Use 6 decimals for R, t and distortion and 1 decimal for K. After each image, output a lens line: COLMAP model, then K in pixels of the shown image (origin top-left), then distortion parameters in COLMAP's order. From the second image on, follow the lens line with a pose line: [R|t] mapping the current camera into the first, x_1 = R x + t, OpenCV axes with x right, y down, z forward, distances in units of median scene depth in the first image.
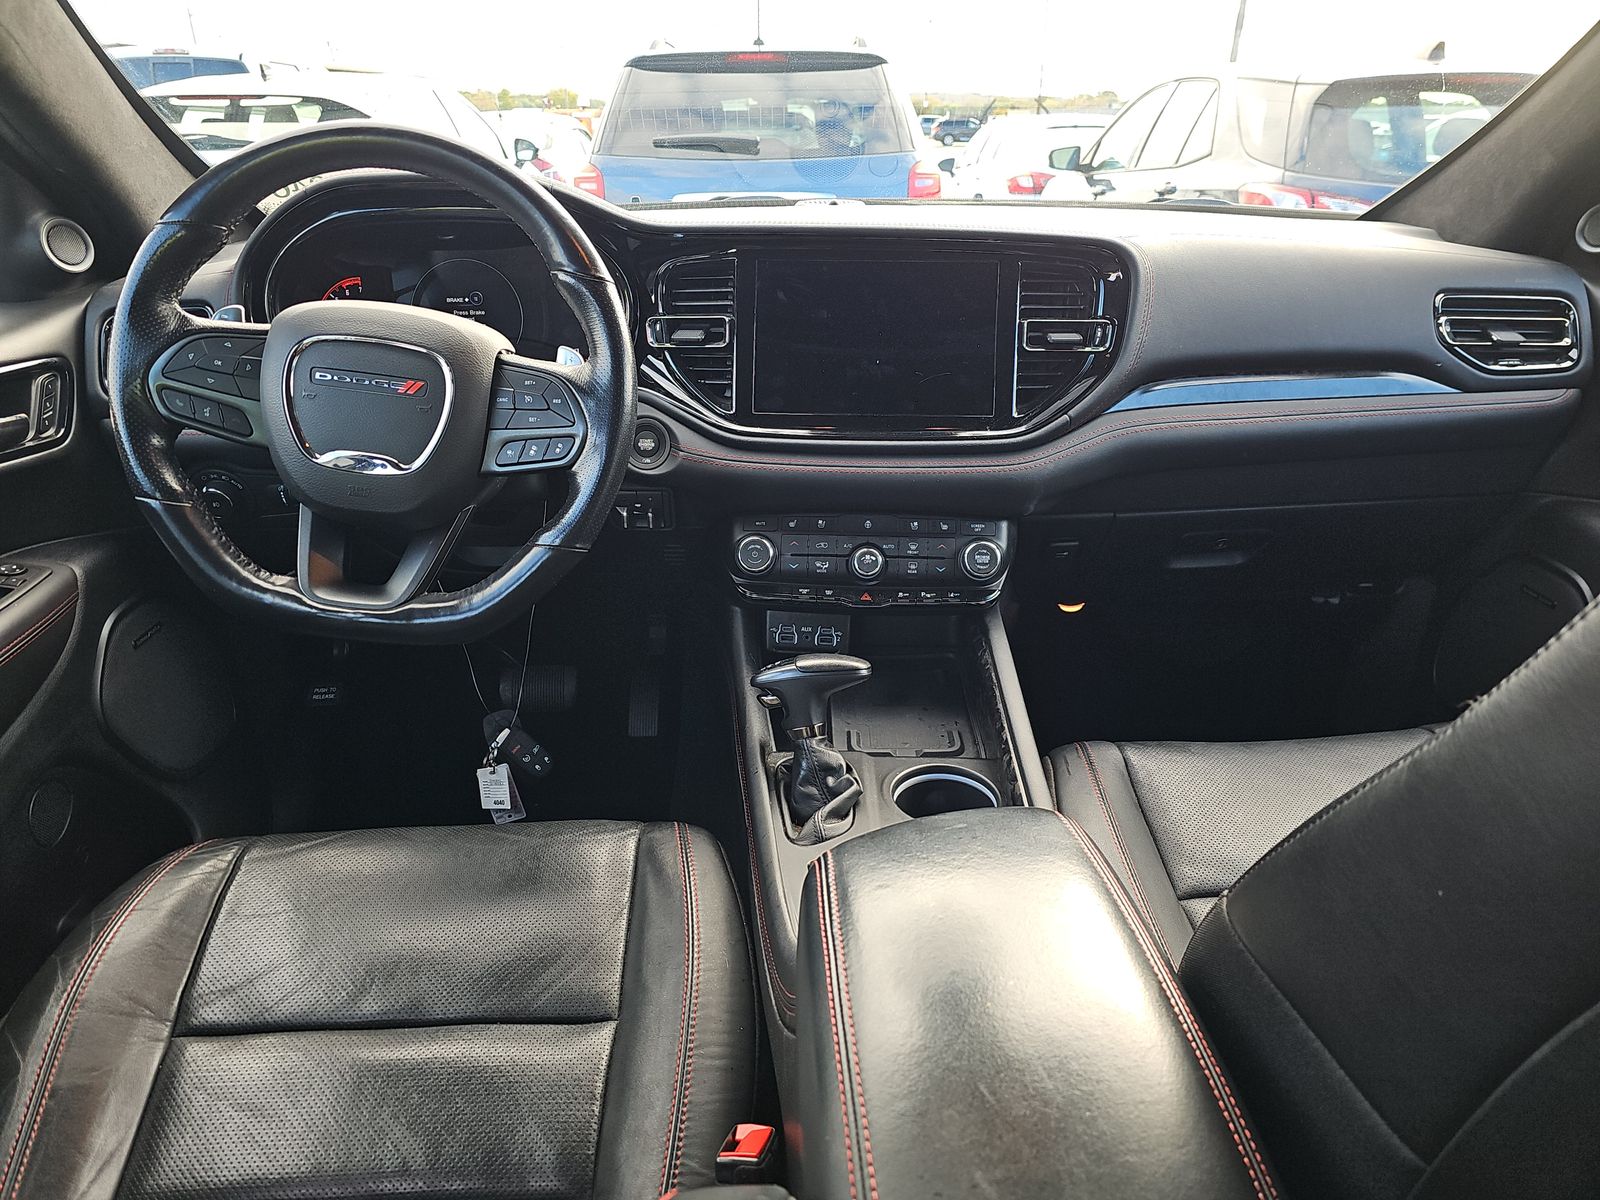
lens RADIAL K [[1050.7, 0, 808.6], [0, 1050.7, 606.4], [0, 0, 1]] dist [0.000385, -0.002664]
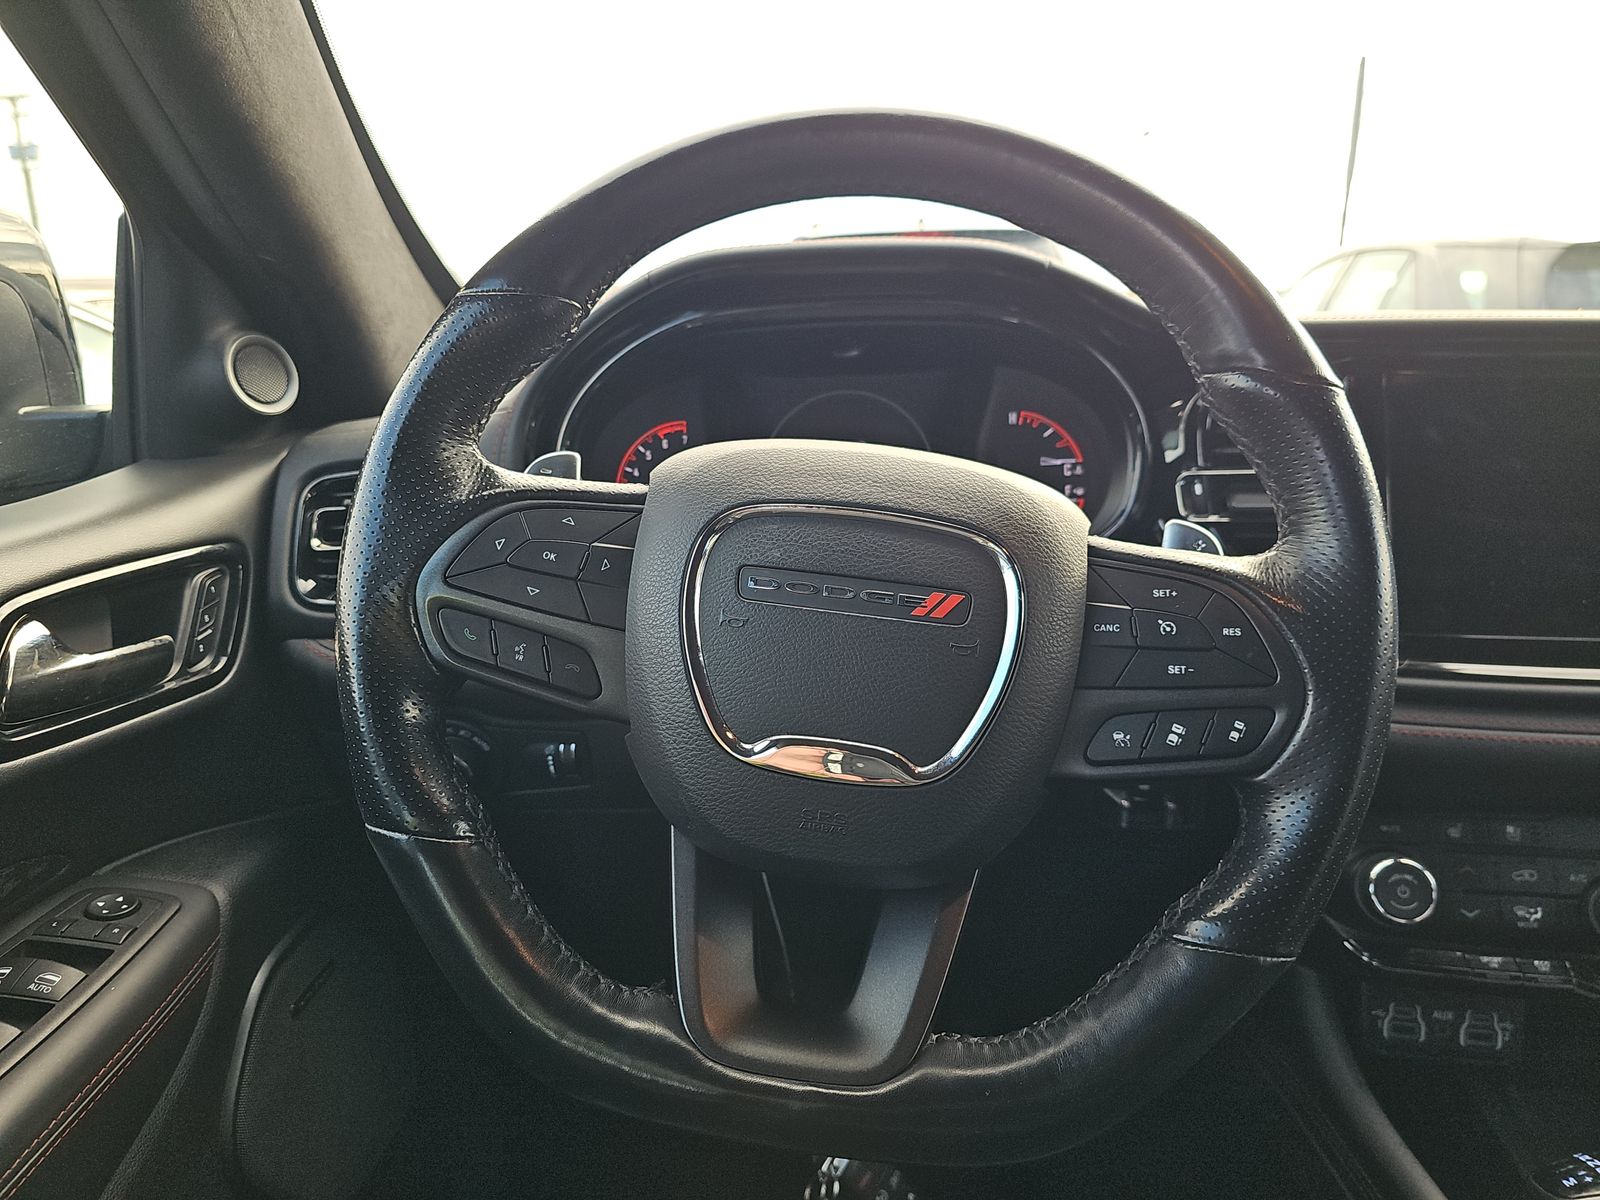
lens RADIAL K [[1050.7, 0, 793.6], [0, 1050.7, 590.5], [0, 0, 1]] dist [0.000385, -0.002664]
pose [[0.996331, 0.000149, -0.085578, -0.382242], [-0.015182, 0.984444, -0.175044, -0.122753], [0.084221, 0.175701, 0.980834, 0.491565]]
